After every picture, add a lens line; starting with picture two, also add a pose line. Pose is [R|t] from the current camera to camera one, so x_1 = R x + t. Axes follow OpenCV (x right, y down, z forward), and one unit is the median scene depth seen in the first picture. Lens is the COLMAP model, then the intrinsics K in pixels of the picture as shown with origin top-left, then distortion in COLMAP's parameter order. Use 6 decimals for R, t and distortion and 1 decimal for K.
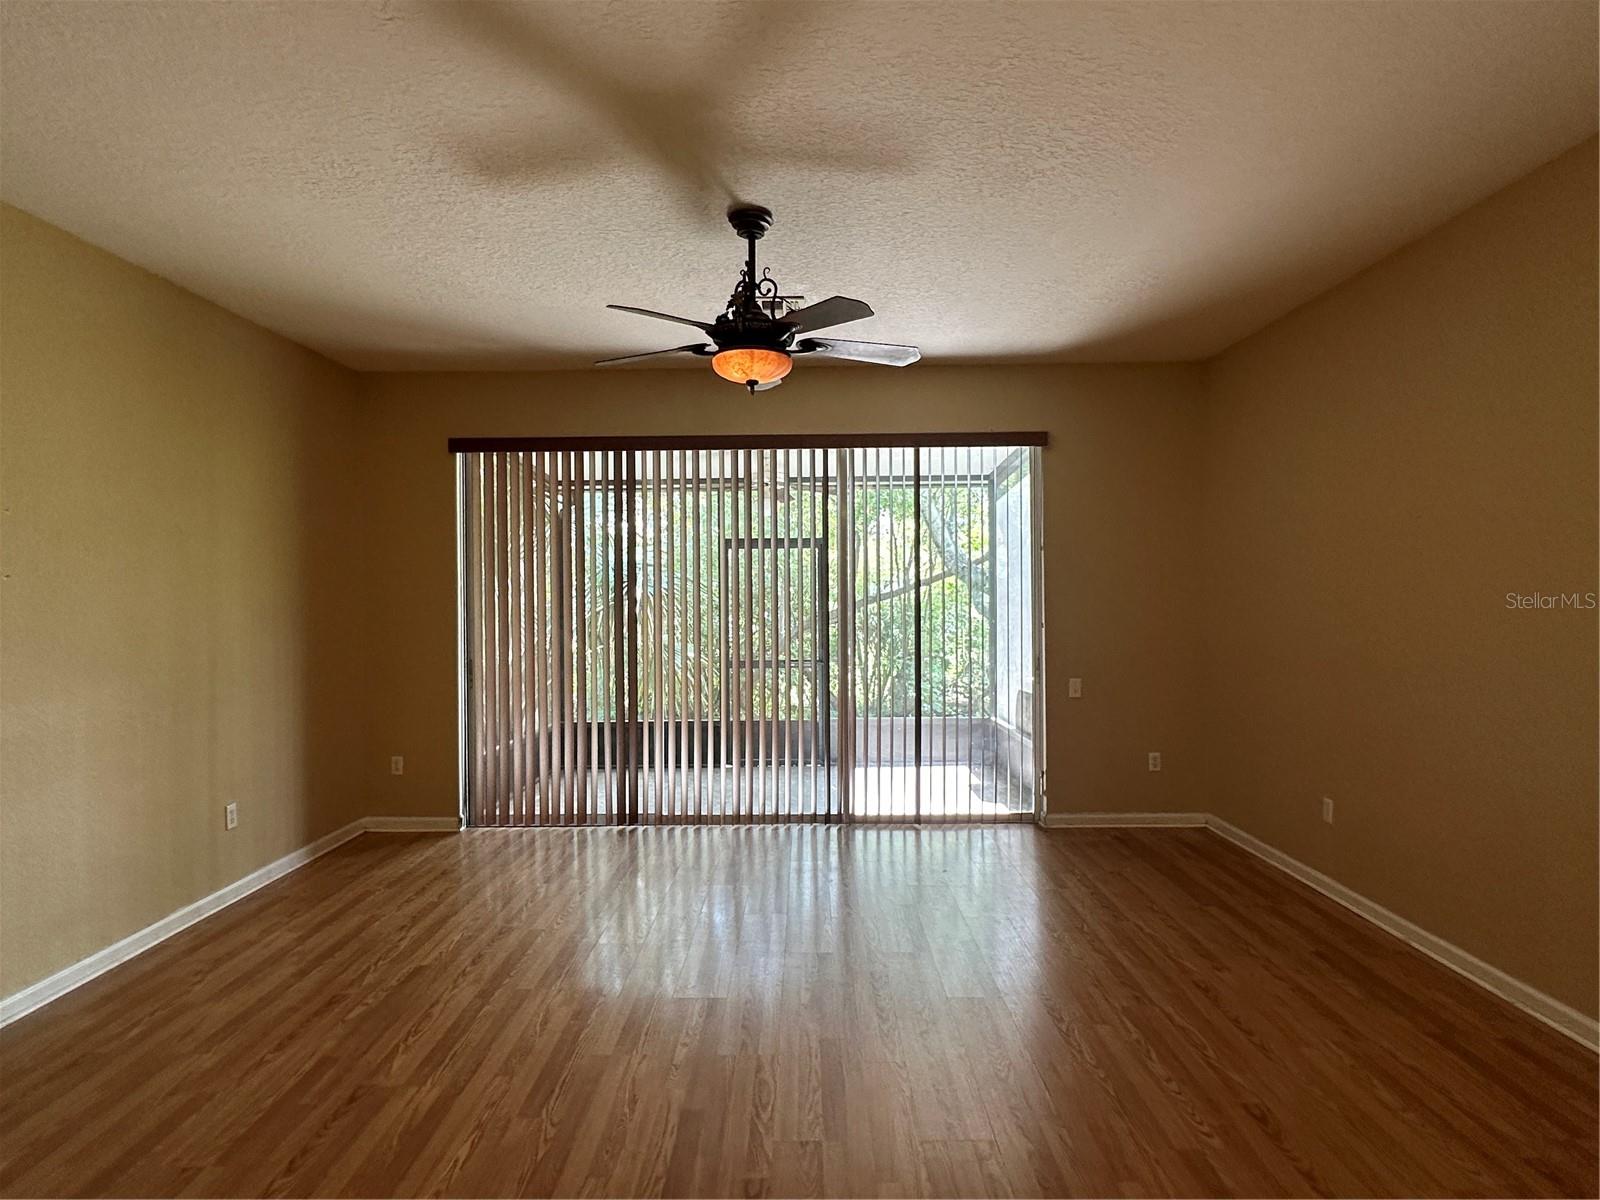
lens RADIAL K [[884.2, 0, 800.0], [0, 884.2, 600.0], [0, 0, 1]] dist [-0.000443, 0.000536]
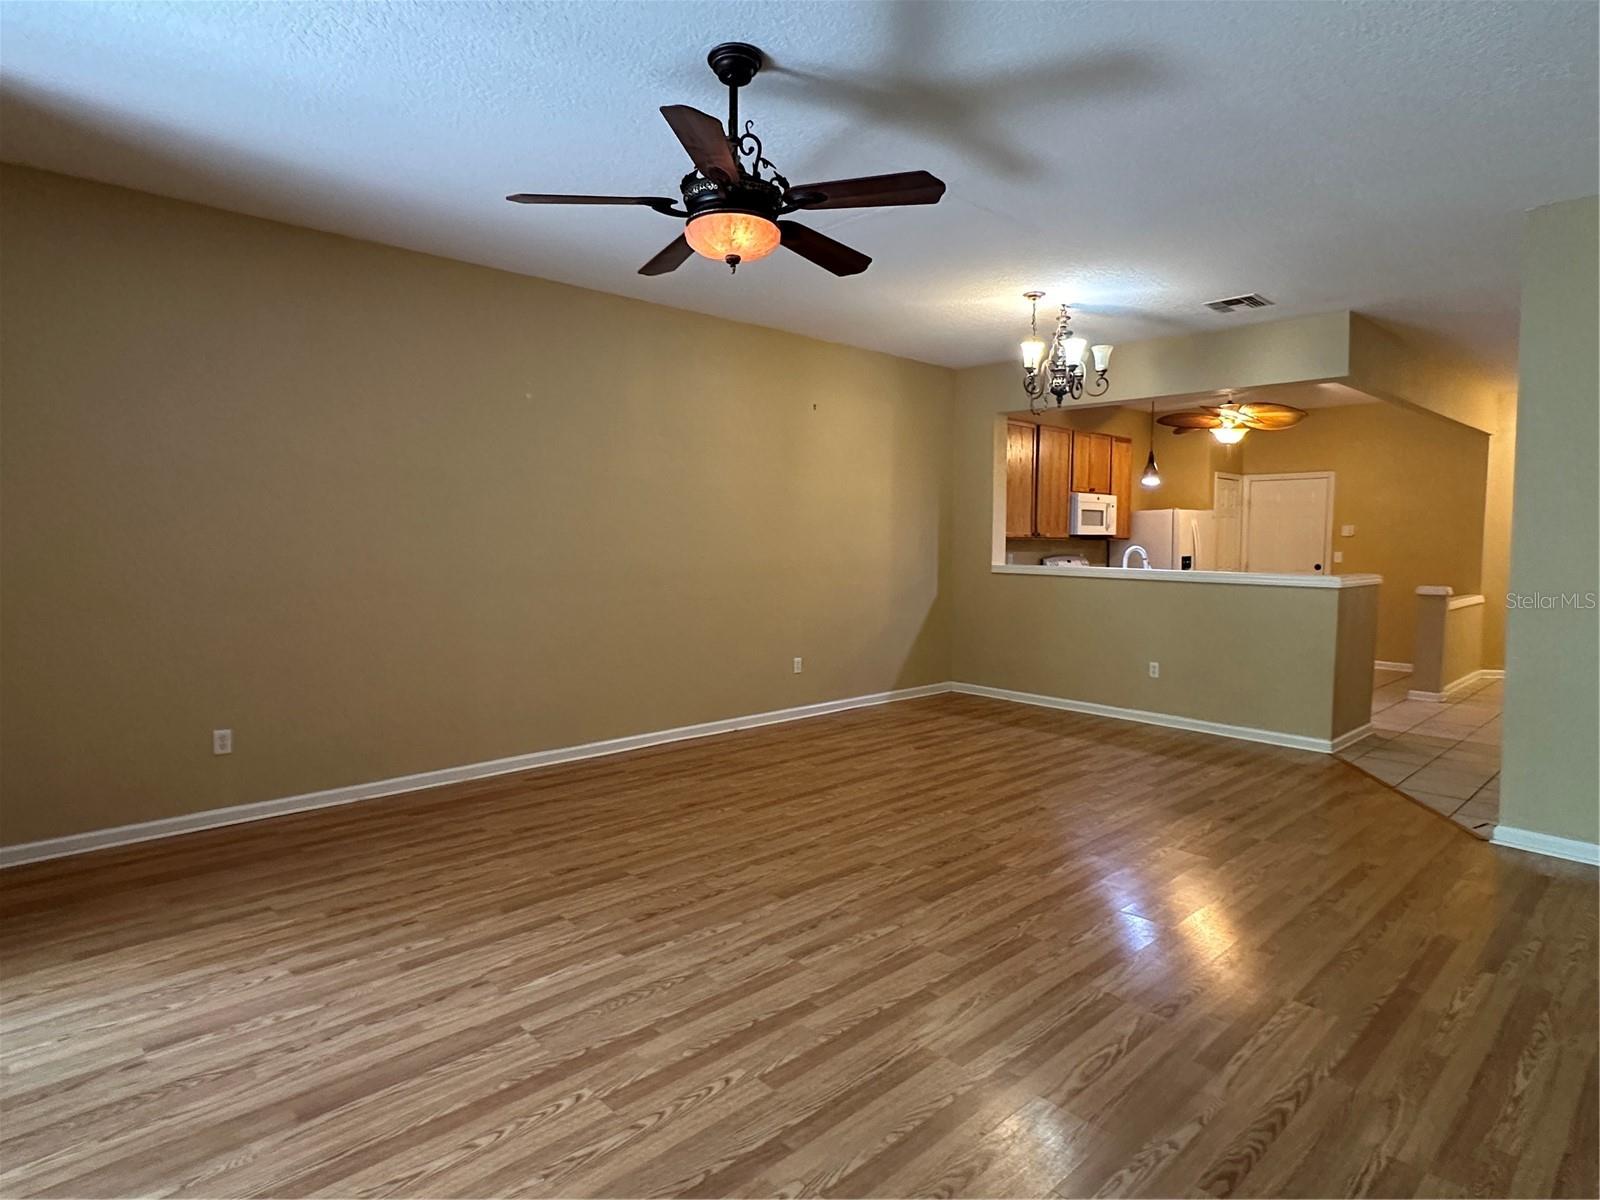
lens RADIAL K [[884.2, 0, 800.0], [0, 884.2, 600.0], [0, 0, 1]] dist [-0.000443, 0.000536]
pose [[-0.688134, -0.047045, 0.724057, -0.436187], [0.006995, 0.997419, 0.071454, 0.010017], [-0.725550, 0.054235, -0.686029, 0.937685]]
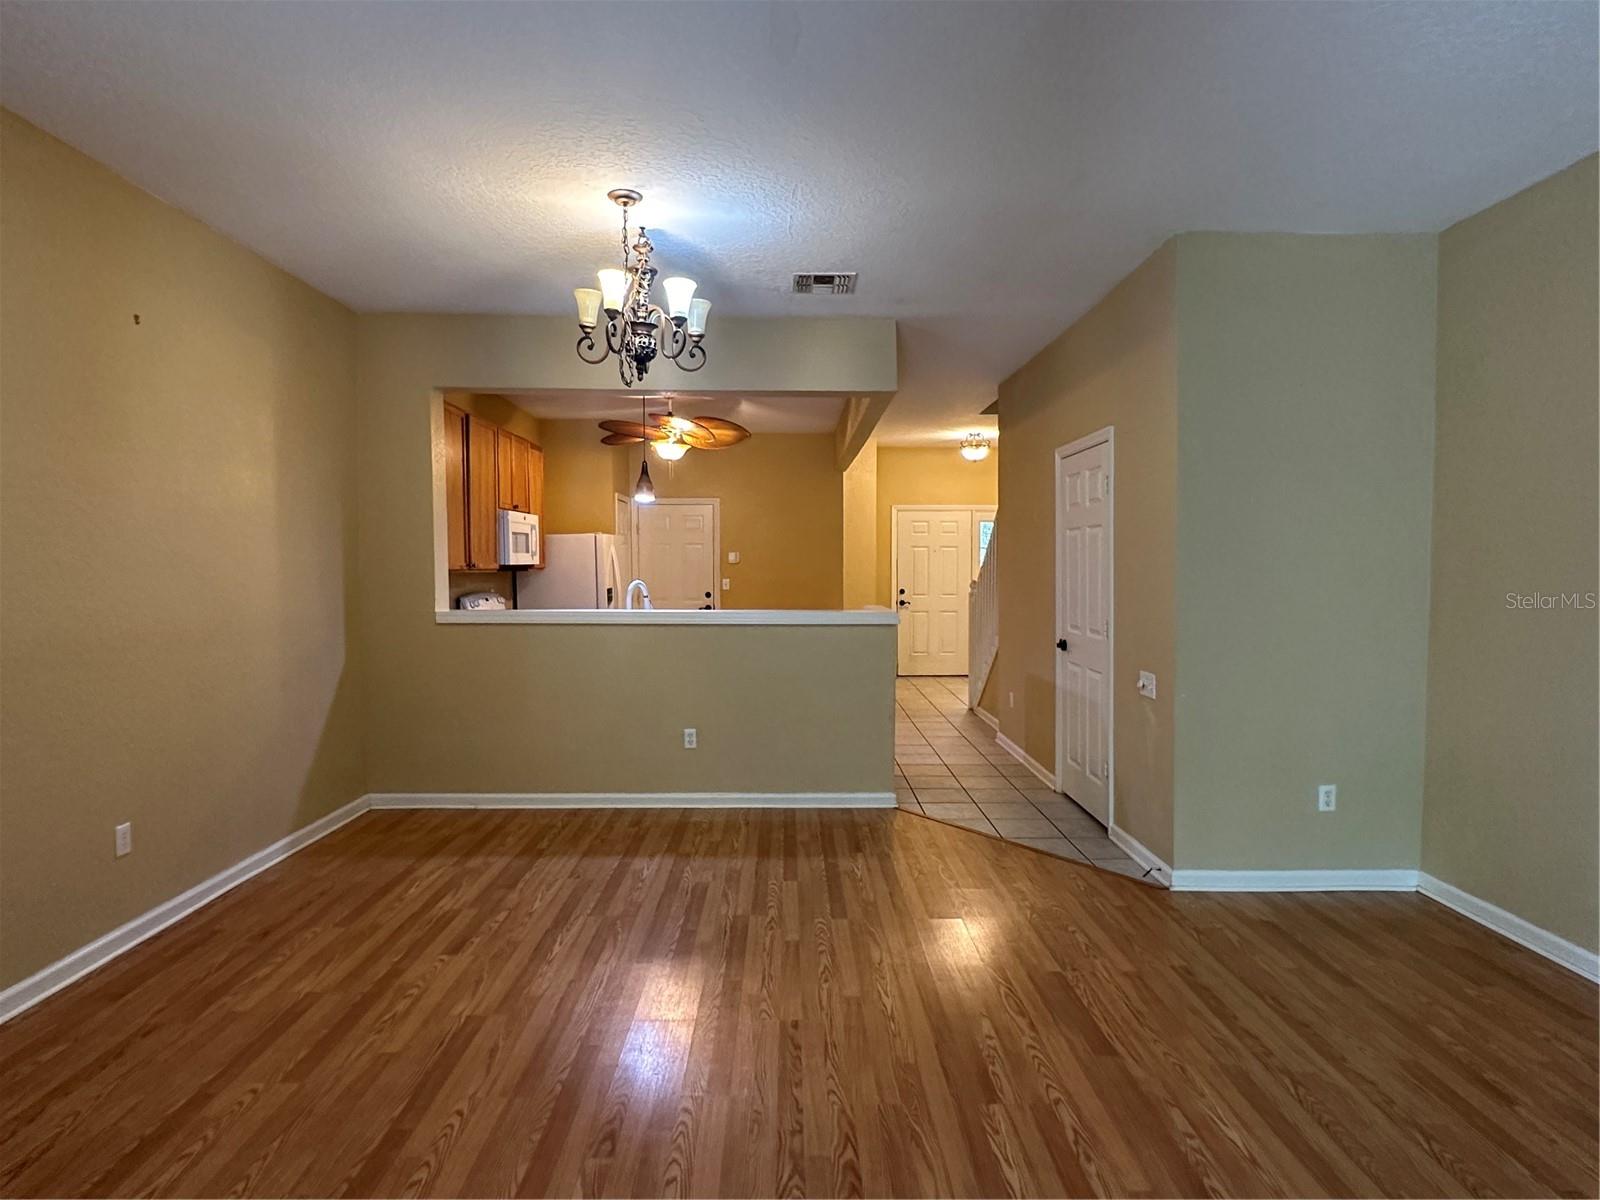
lens RADIAL K [[890.1, 0, 800.0], [0, 890.1, 600.0], [0, 0, 1]] dist [-0.001011, 0.000011]
pose [[-0.999732, 0.011207, -0.020274, 0.005244], [0.010147, 0.998613, 0.051670, -0.000672], [0.020825, 0.051450, -0.998458, 0.705544]]
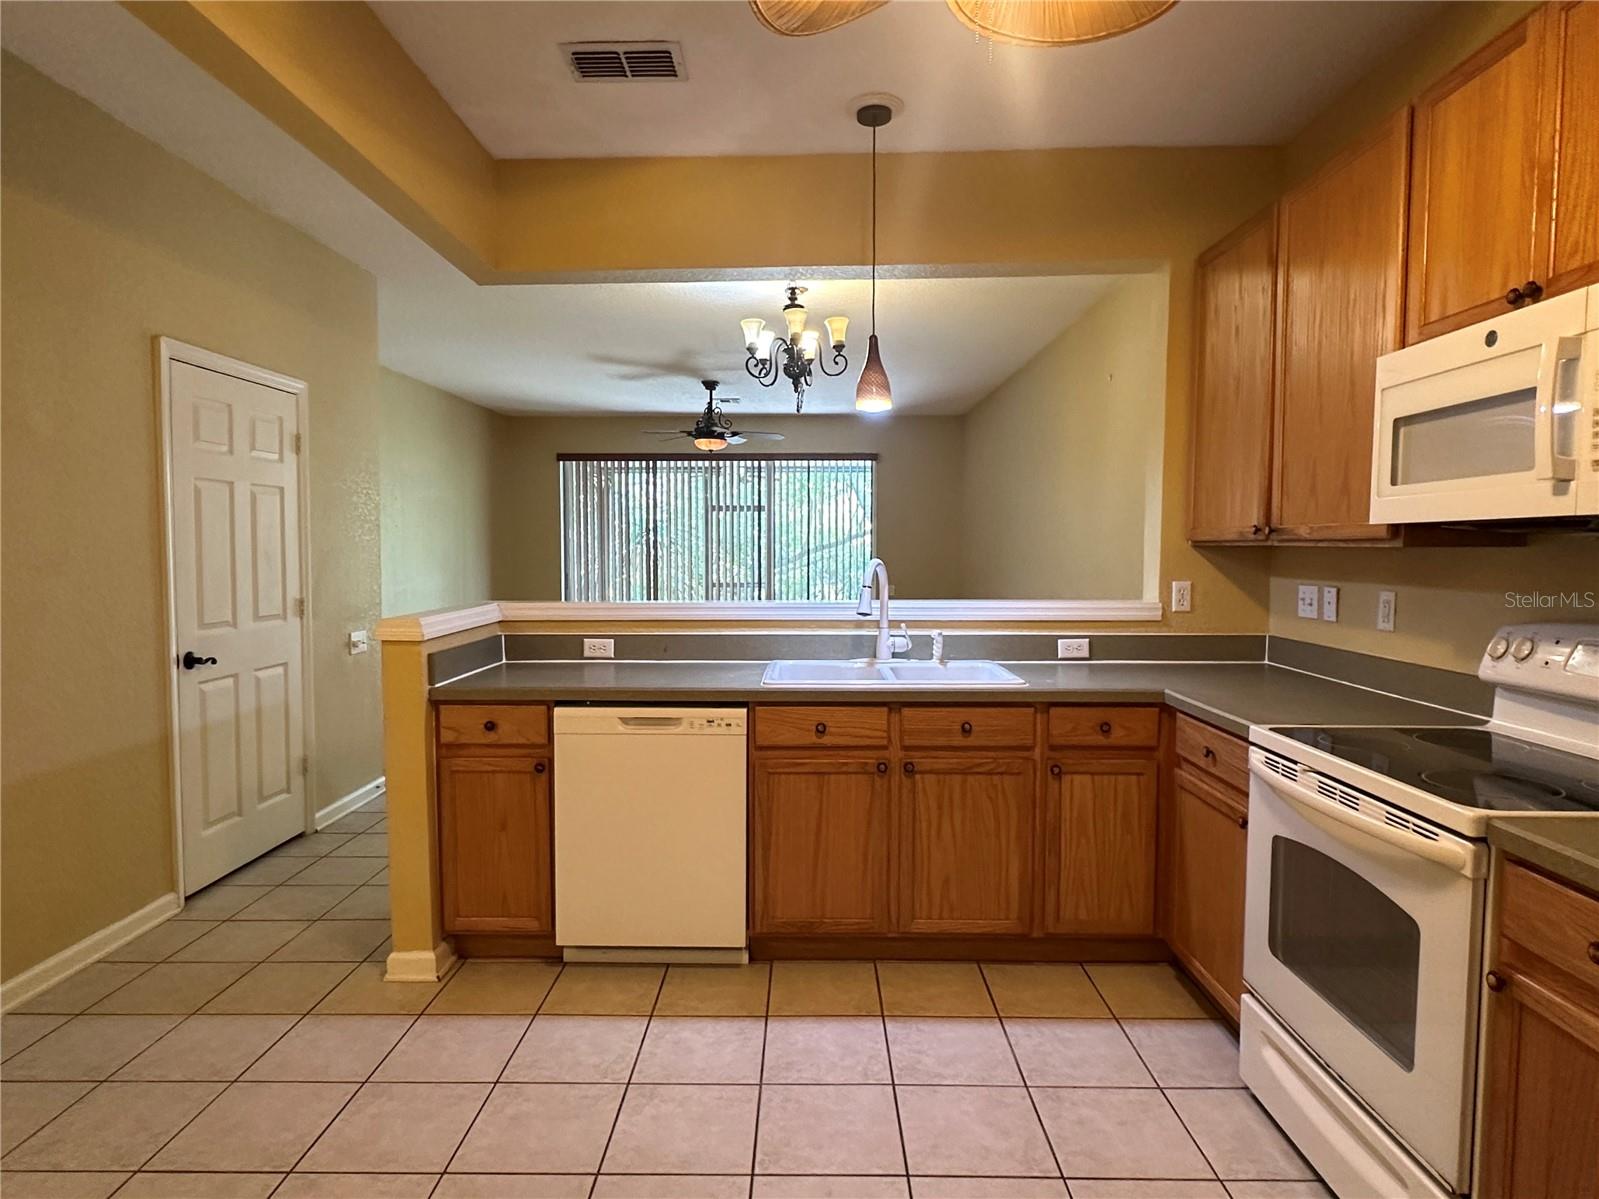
lens RADIAL K [[910.1, 0, 799.5], [0, 910.1, 599.5], [0, 0, 1]] dist [-0.001773, 0.000997]
pose [[0.999949, 0.009975, -0.001354, 0.120383], [-0.009898, 0.998782, 0.048343, 0.026409], [0.001835, -0.048327, 0.998830, -0.931685]]
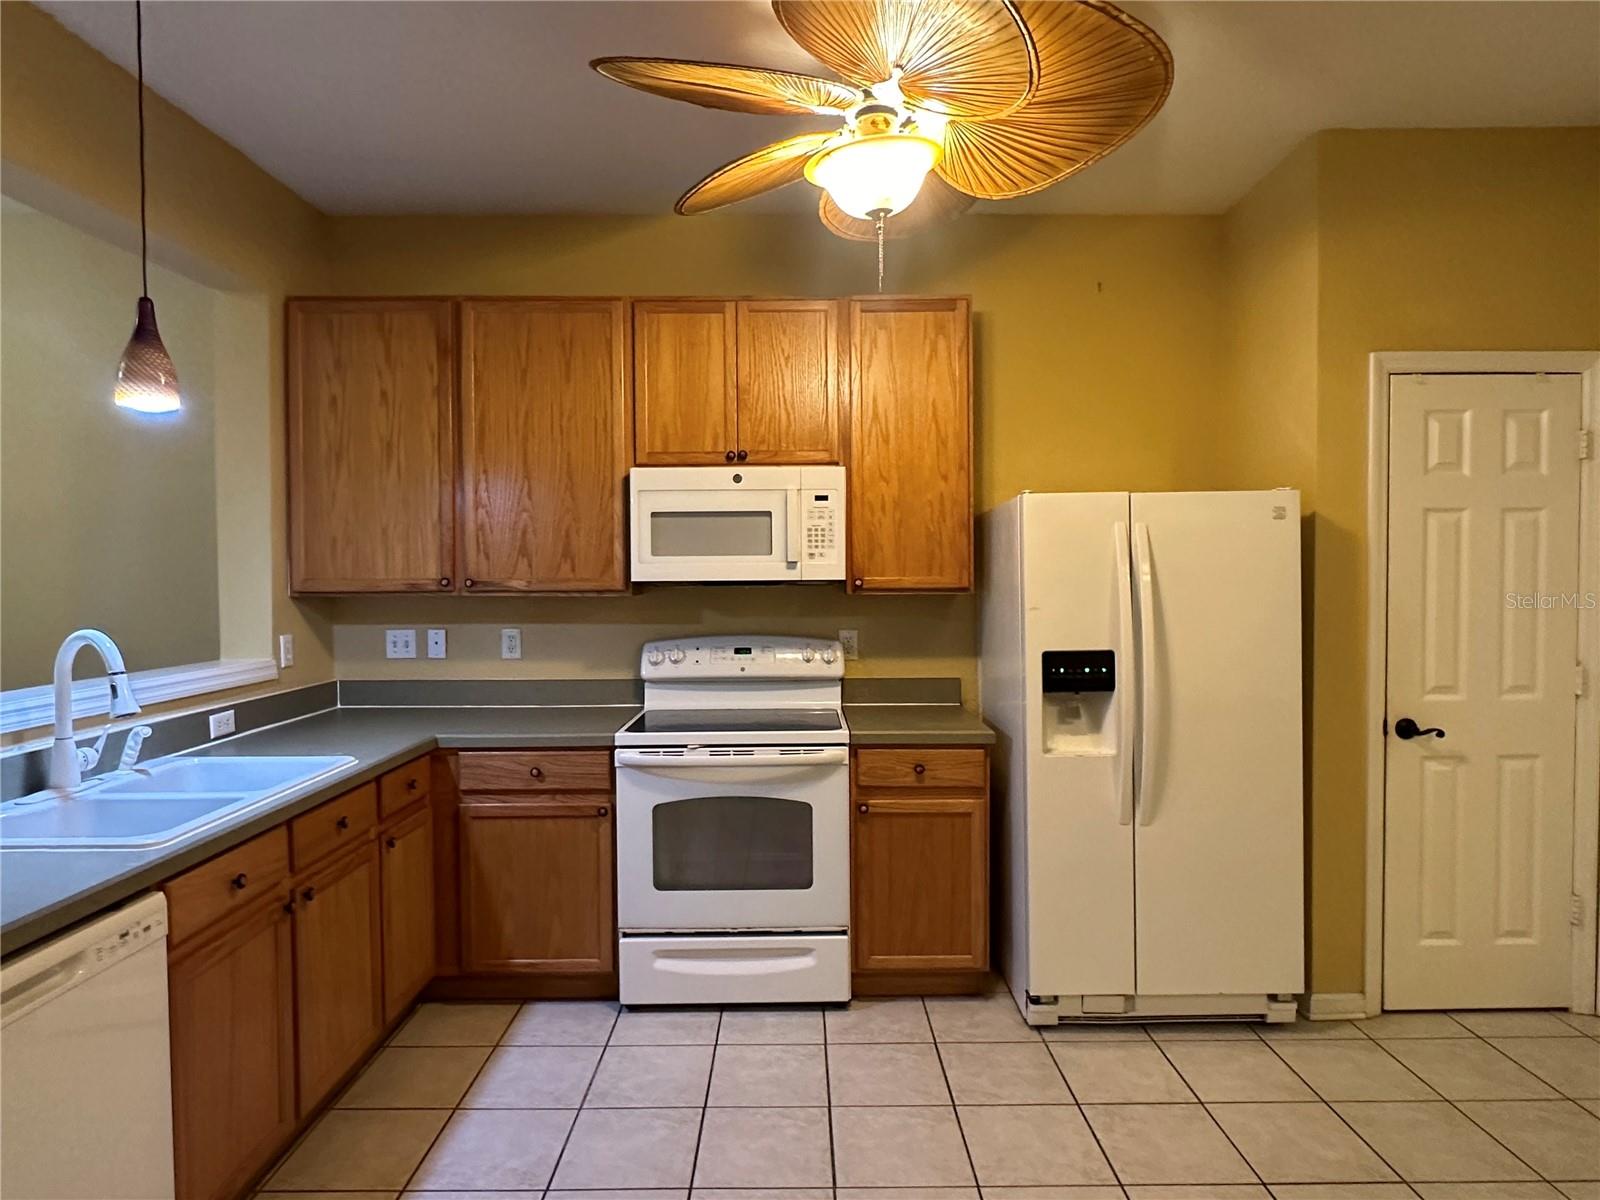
lens RADIAL K [[934.9, 0, 800.0], [0, 934.9, 600.0], [0, 0, 1]] dist [0.000884, -0.000364]
pose [[-0.013592, -0.020210, 0.999703, -0.238303], [0.014693, 0.999684, 0.020409, 0.011336], [-0.999800, 0.014966, -0.013290, -0.622486]]
